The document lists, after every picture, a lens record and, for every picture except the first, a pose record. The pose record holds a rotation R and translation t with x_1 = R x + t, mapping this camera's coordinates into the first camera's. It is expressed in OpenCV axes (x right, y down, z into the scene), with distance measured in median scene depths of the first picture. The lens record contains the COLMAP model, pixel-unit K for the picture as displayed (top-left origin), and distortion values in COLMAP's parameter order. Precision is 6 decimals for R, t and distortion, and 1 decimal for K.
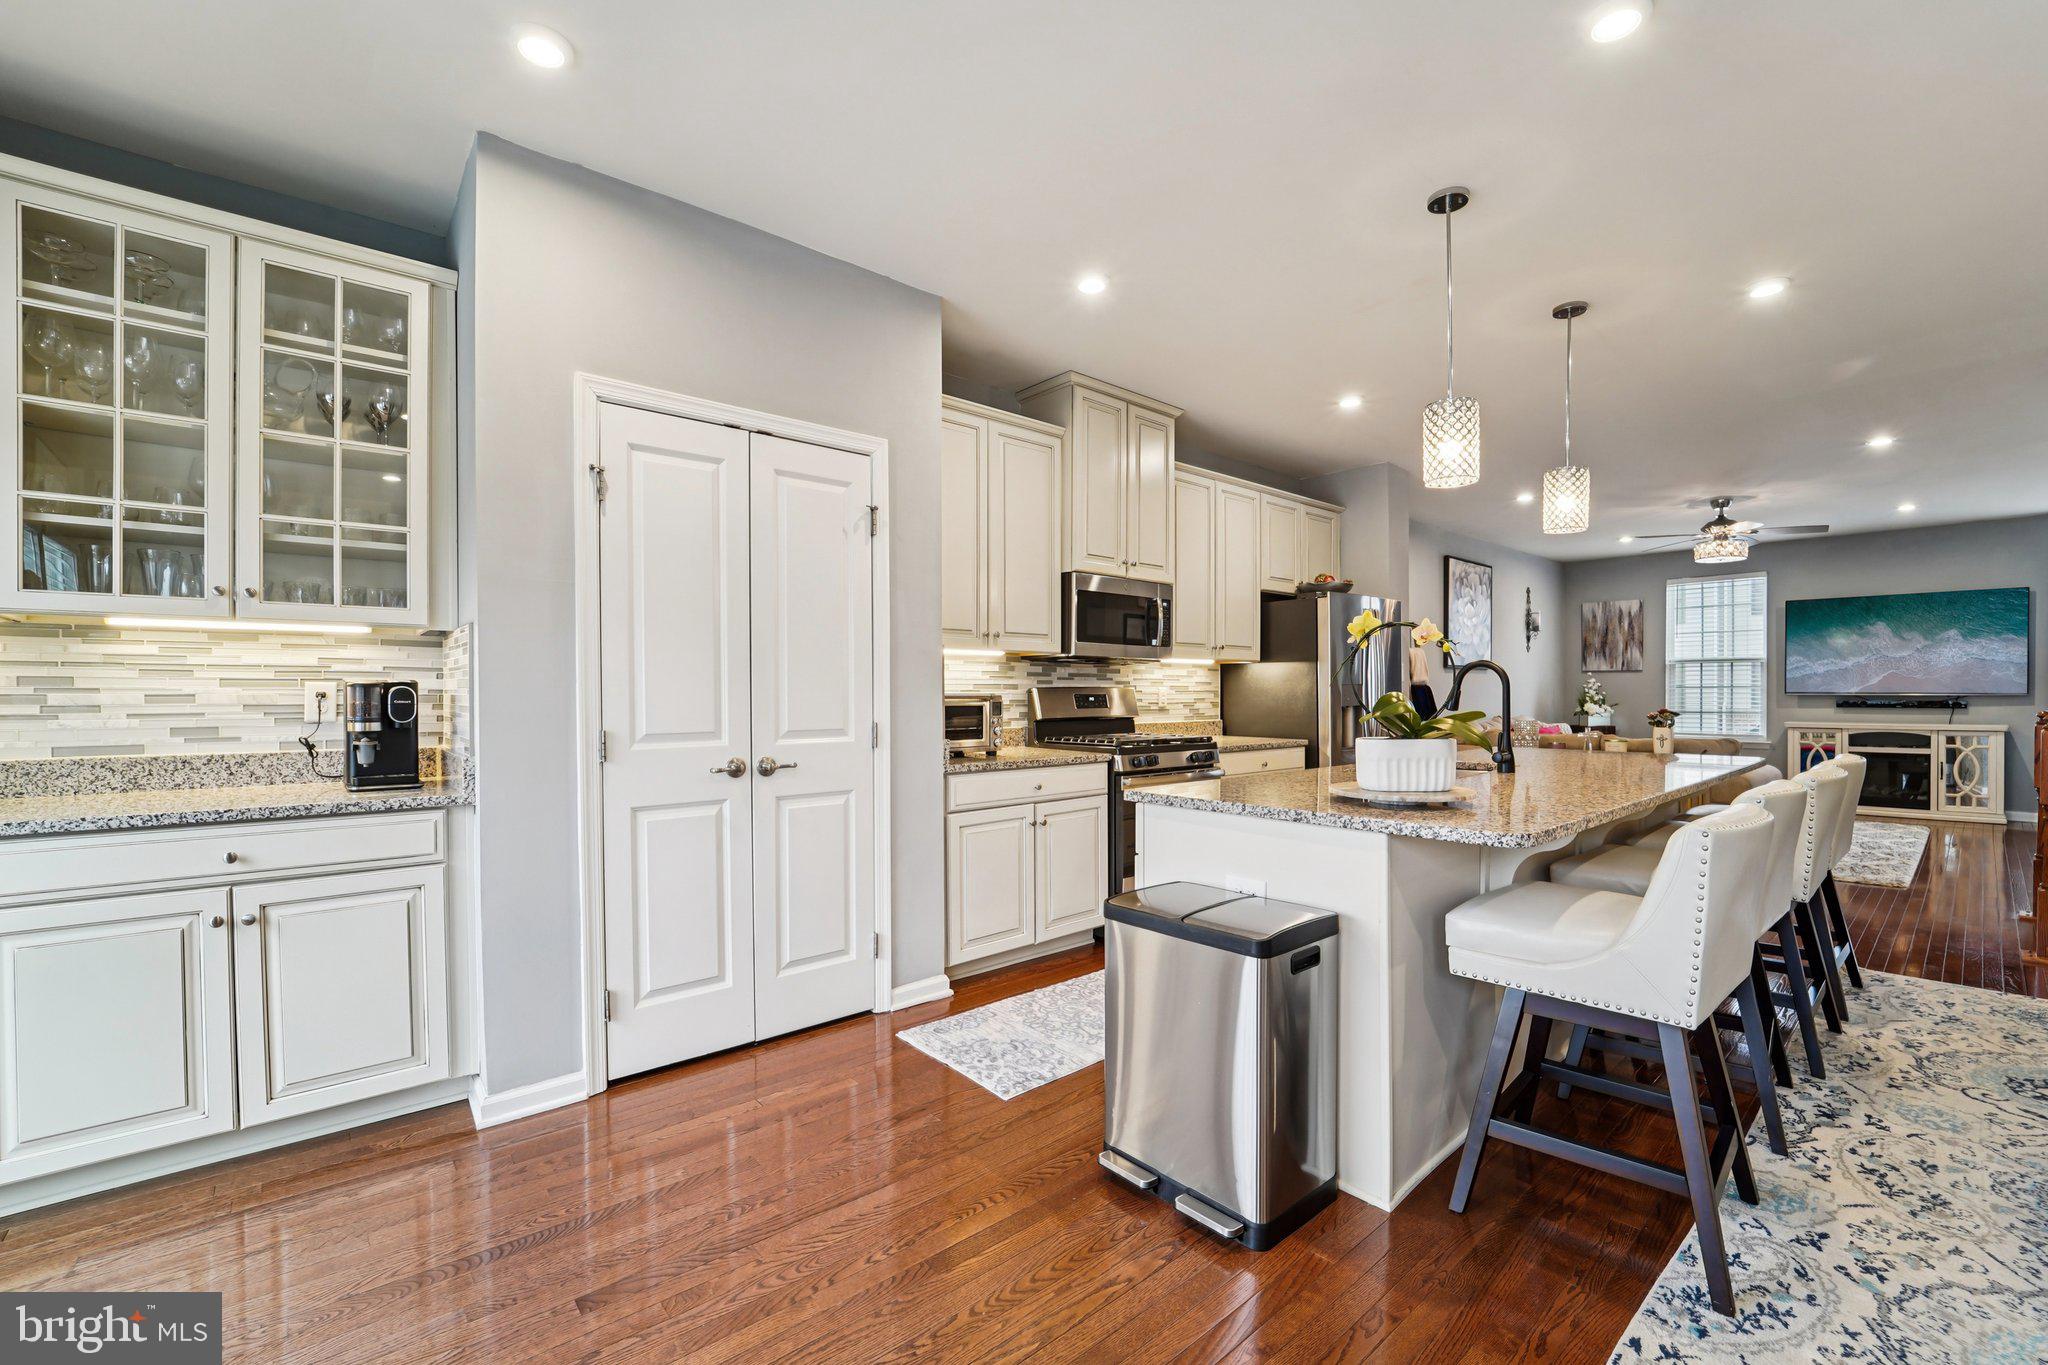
lens RADIAL K [[843.3, 0, 1019.3], [0, 843.3, 701.7], [0, 0, 1]] dist [-0.022505, 0.000686]
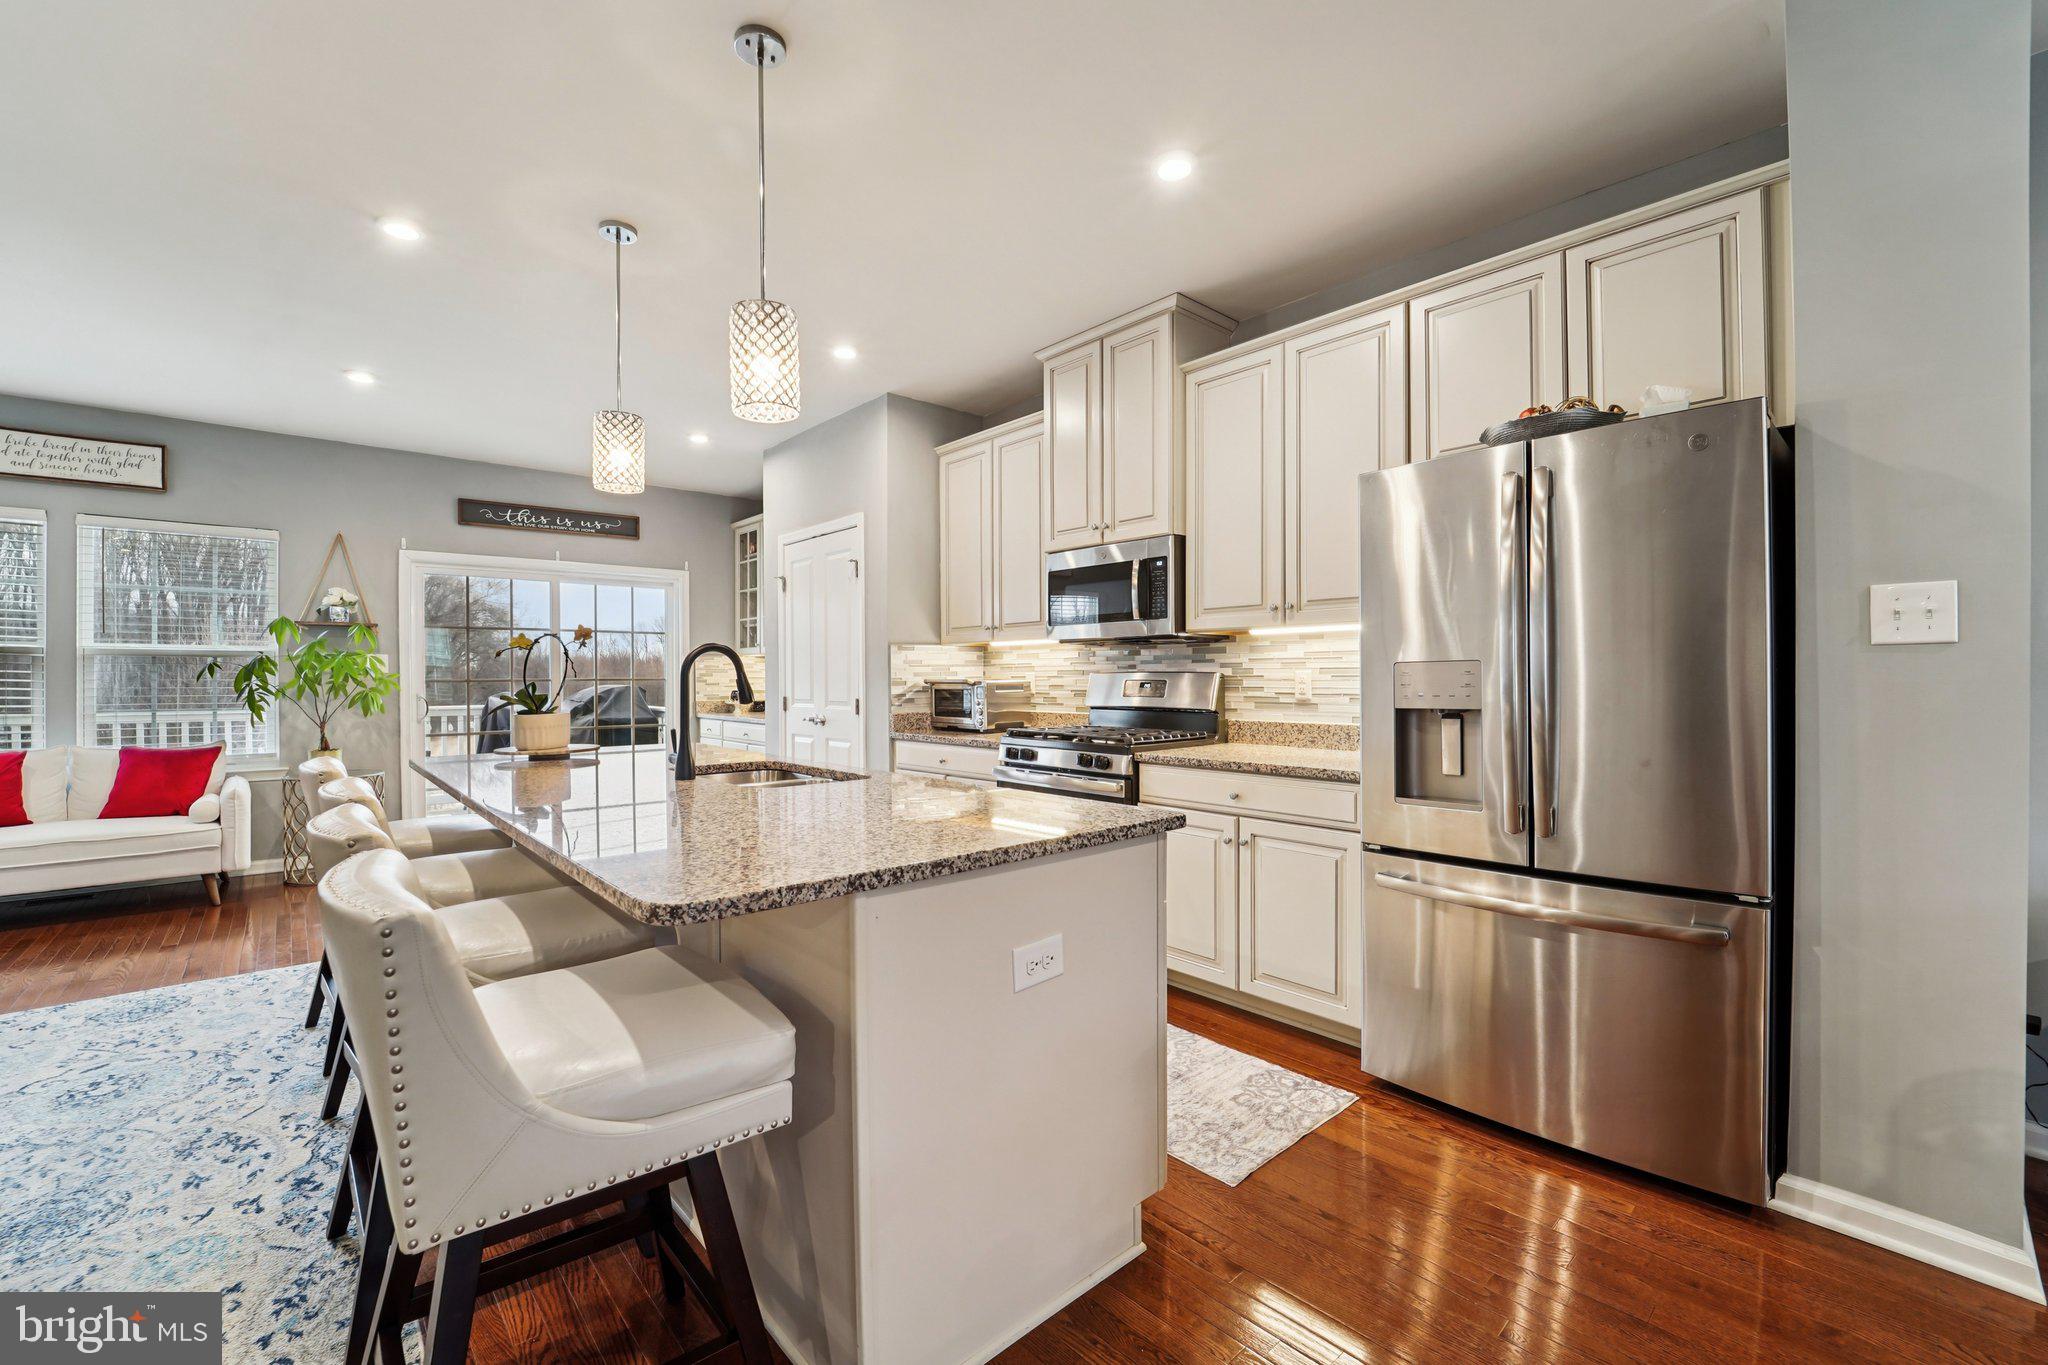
lens RADIAL K [[843.3, 0, 1026.3], [0, 843.3, 668.6], [0, 0, 1]] dist [-0.022505, 0.000686]
pose [[0.023444, -0.008844, -0.999686, 0.825246], [-0.006555, 0.999938, -0.009000, -0.011082], [0.999704, 0.006763, 0.023384, 0.765999]]
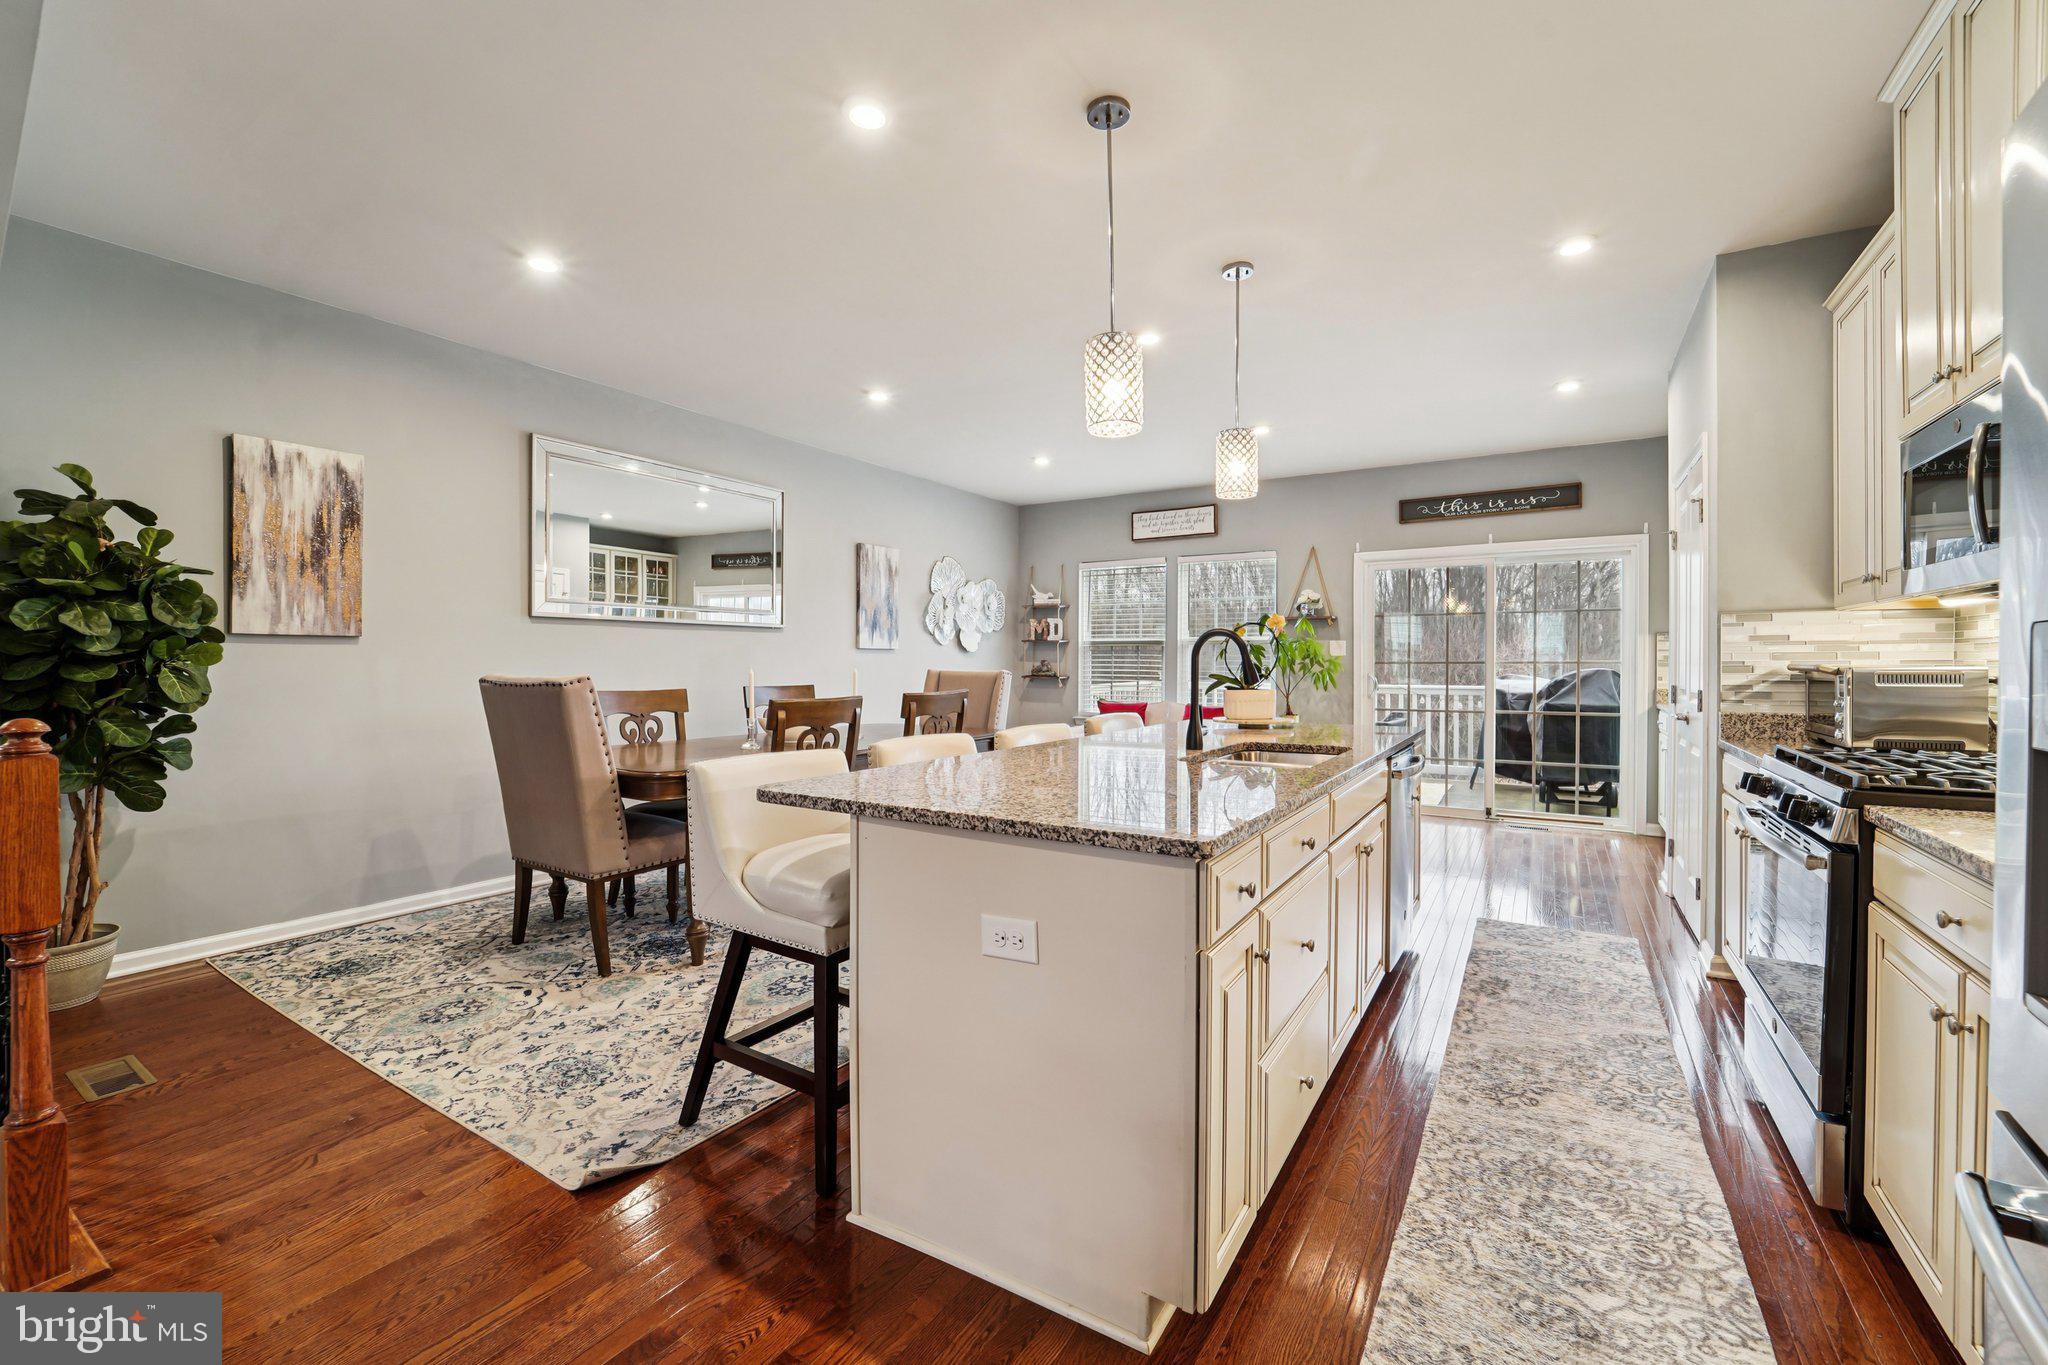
lens RADIAL K [[843.3, 0, 1025.5], [0, 843.3, 668.5], [0, 0, 1]] dist [-0.022505, 0.000686]
pose [[-0.954227, 0.002895, -0.299069, 0.609055], [-0.002783, 0.999824, 0.018559, -0.013164], [0.299070, 0.018541, -0.954051, 1.072608]]
